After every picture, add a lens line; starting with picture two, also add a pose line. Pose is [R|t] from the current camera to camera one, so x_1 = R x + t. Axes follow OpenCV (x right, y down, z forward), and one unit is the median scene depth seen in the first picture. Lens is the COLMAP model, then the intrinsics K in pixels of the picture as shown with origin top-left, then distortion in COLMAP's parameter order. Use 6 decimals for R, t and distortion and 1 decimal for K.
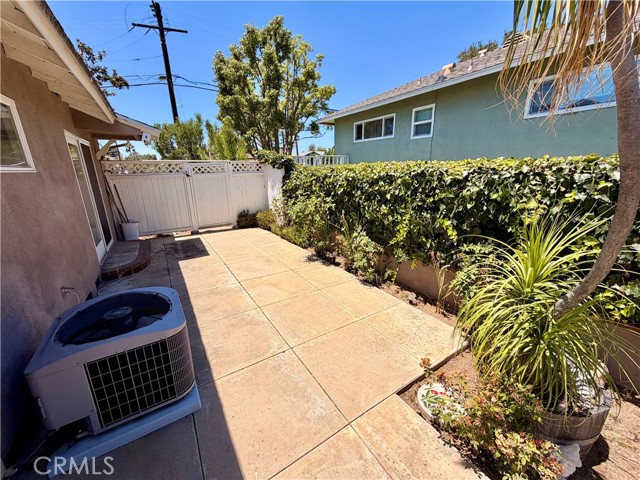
lens RADIAL K [[255.7, 0, 318.2], [0, 255.7, 241.1], [0, 0, 1]] dist [0.001908, -0.000422]
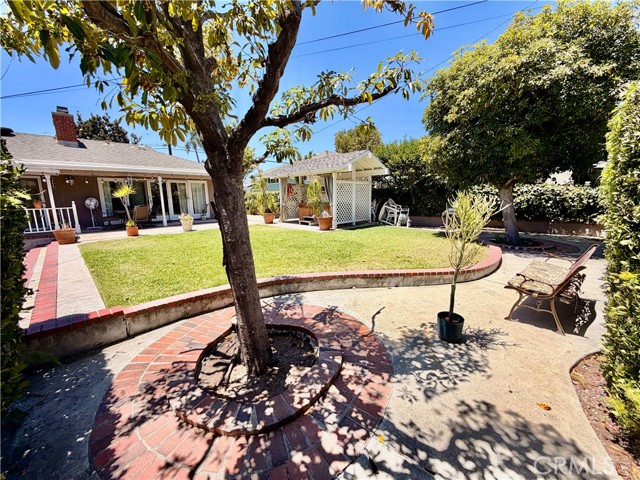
lens RADIAL K [[255.7, 0, 318.3], [0, 255.7, 239.3], [0, 0, 1]] dist [0.001908, -0.000422]
pose [[0.977694, -0.037394, 0.206680, 0.118395], [0.060774, 0.992296, -0.107958, 0.730424], [-0.201051, 0.118110, 0.972434, -2.363466]]
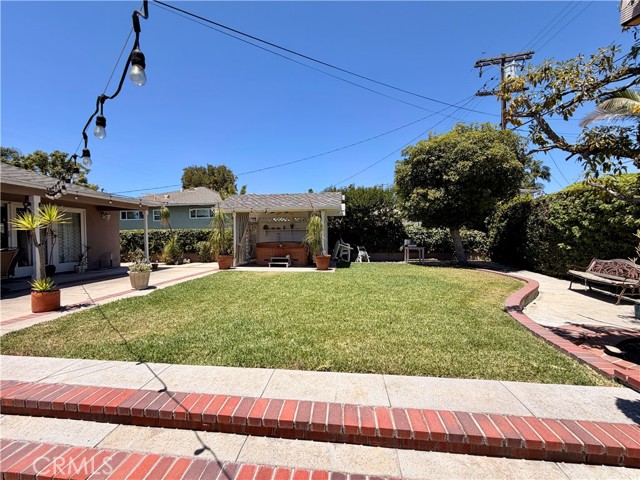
lens RADIAL K [[255.7, 0, 317.8], [0, 255.7, 240.6], [0, 0, 1]] dist [0.001908, -0.000422]
pose [[0.629147, -0.006298, 0.777261, -0.617323], [0.216239, 0.961910, -0.167239, 0.593738], [-0.746602, 0.273292, 0.606545, -1.804467]]
